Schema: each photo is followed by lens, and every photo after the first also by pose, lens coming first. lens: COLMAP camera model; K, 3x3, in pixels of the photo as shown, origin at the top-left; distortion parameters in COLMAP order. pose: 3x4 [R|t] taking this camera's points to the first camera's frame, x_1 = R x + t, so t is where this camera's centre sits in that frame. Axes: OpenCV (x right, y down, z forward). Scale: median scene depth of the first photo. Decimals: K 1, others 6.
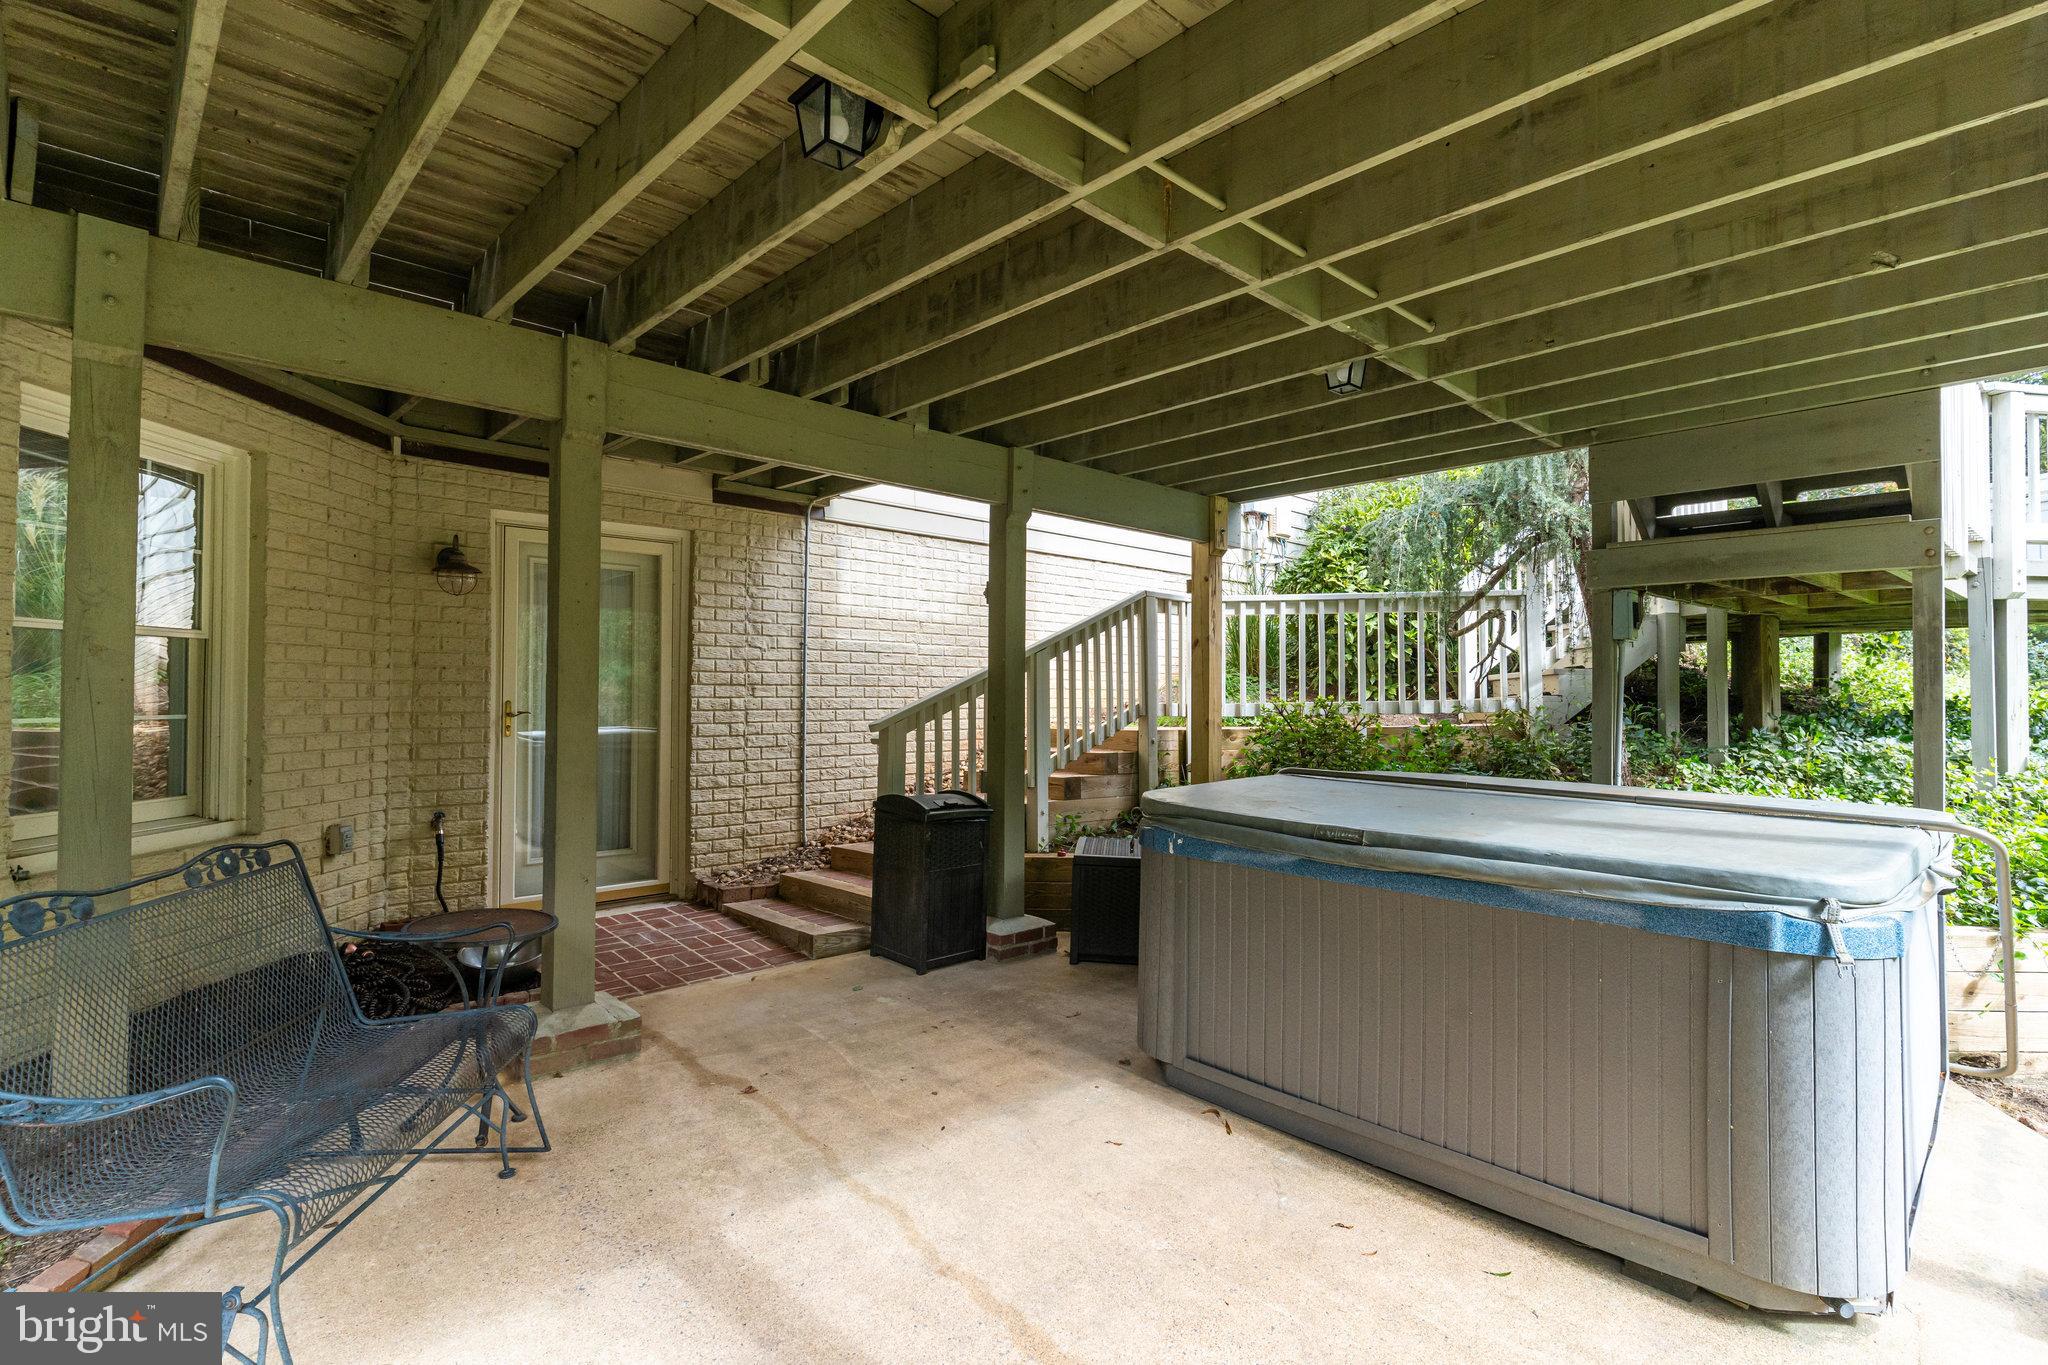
lens RADIAL K [[969.7, 0, 1024.0], [0, 969.7, 682.5], [0, 0, 1]] dist [-0.002809, -0.000446]
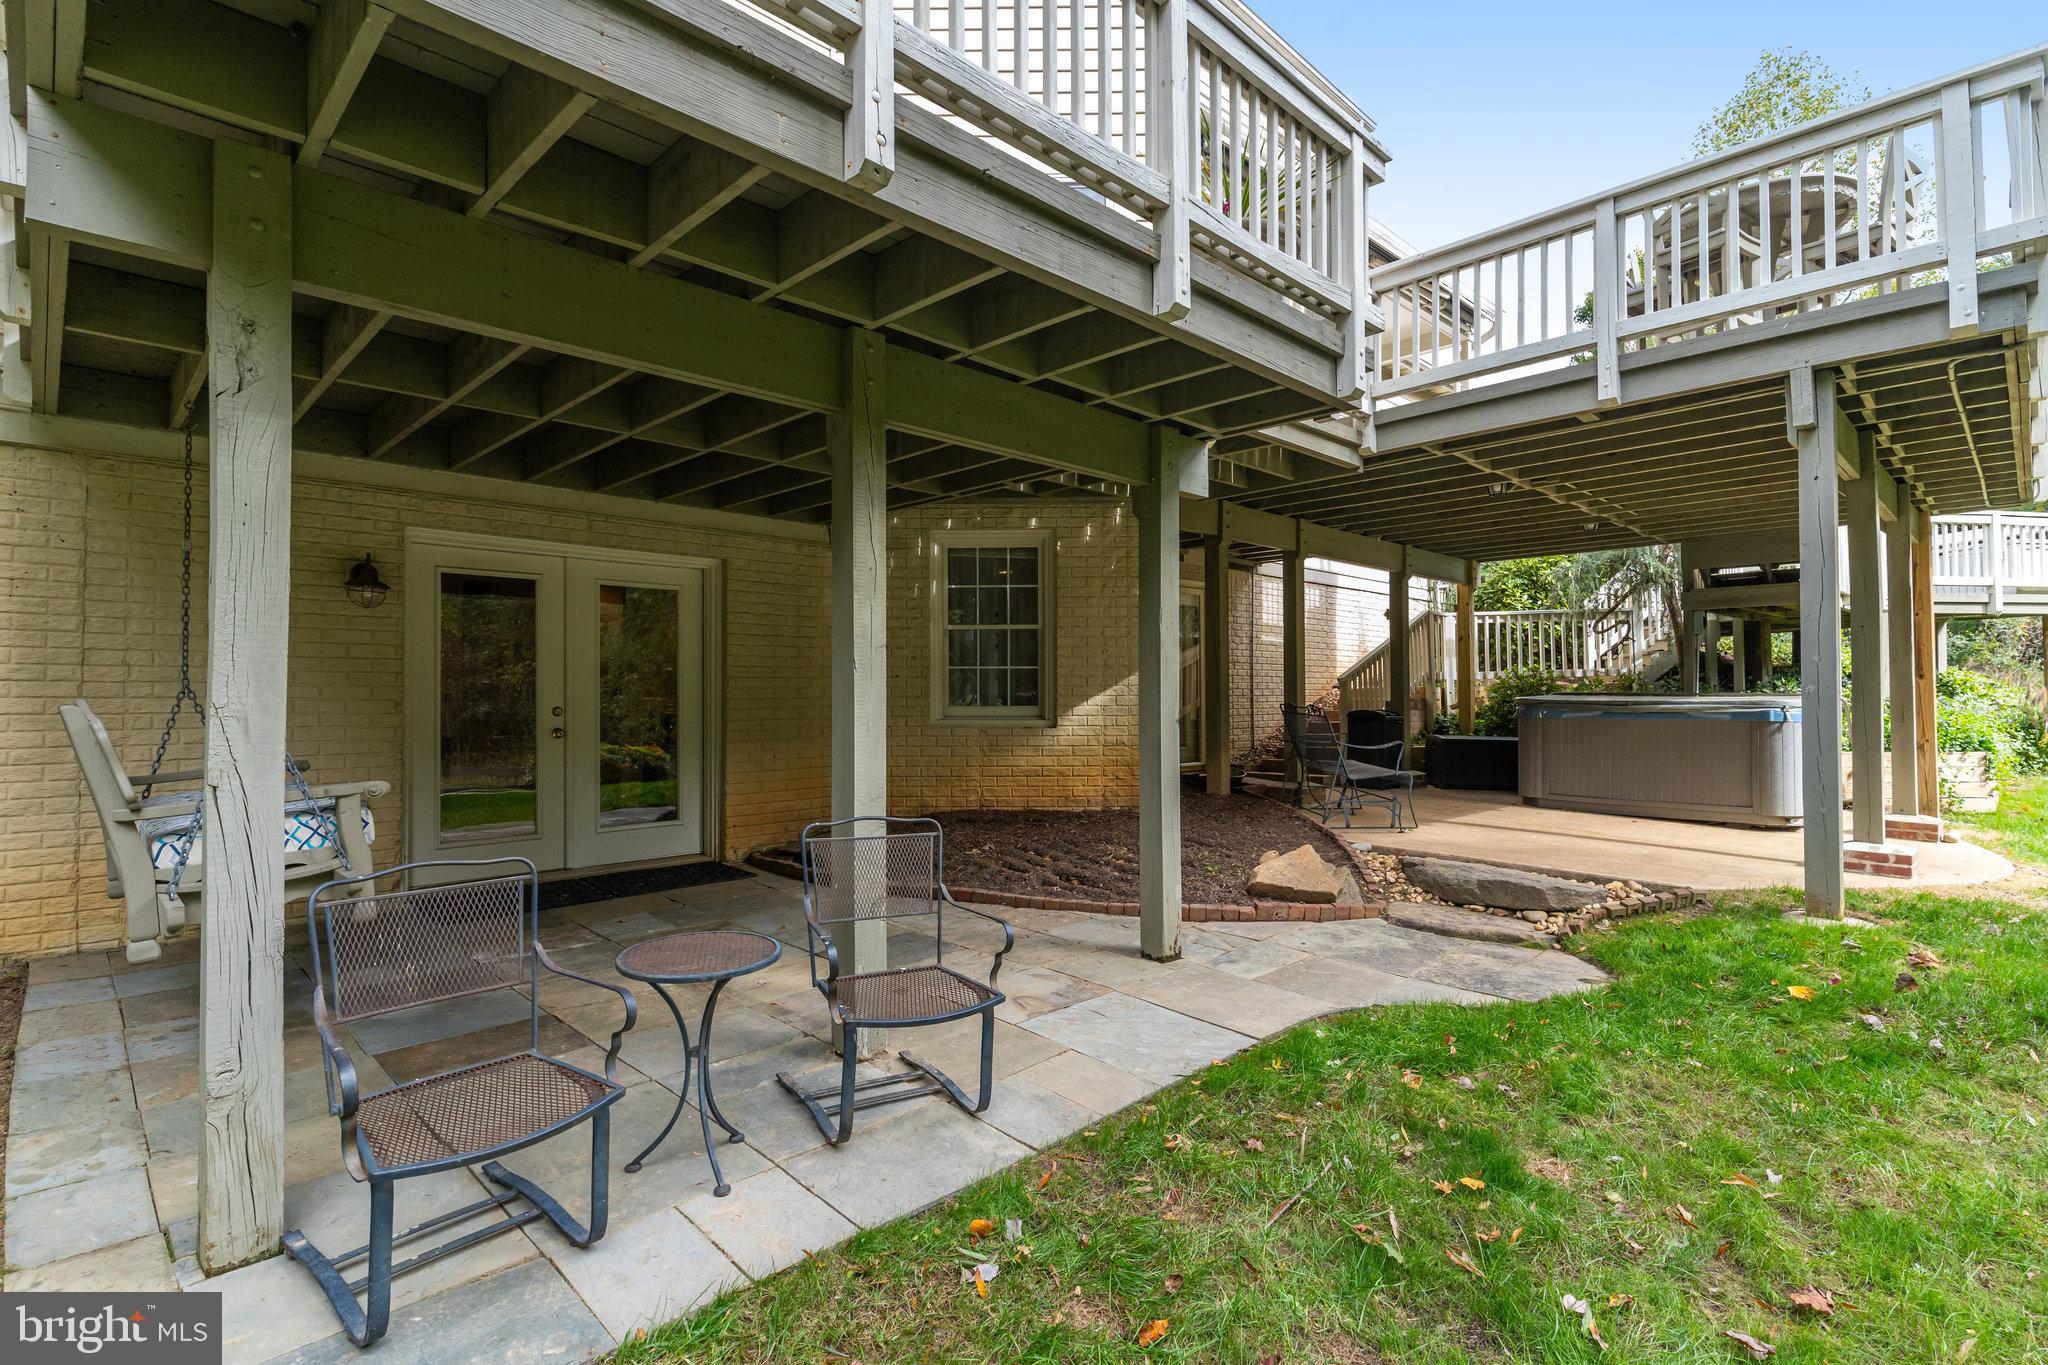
lens RADIAL K [[987.1, 0, 1024.0], [0, 987.1, 682.5], [0, 0, 1]] dist [0.001367, 0.000367]
pose [[0.999835, -0.008683, 0.015958, -0.703678], [0.008694, 0.999962, -0.000625, 0.038169], [-0.015952, 0.000763, 0.999872, -0.898405]]
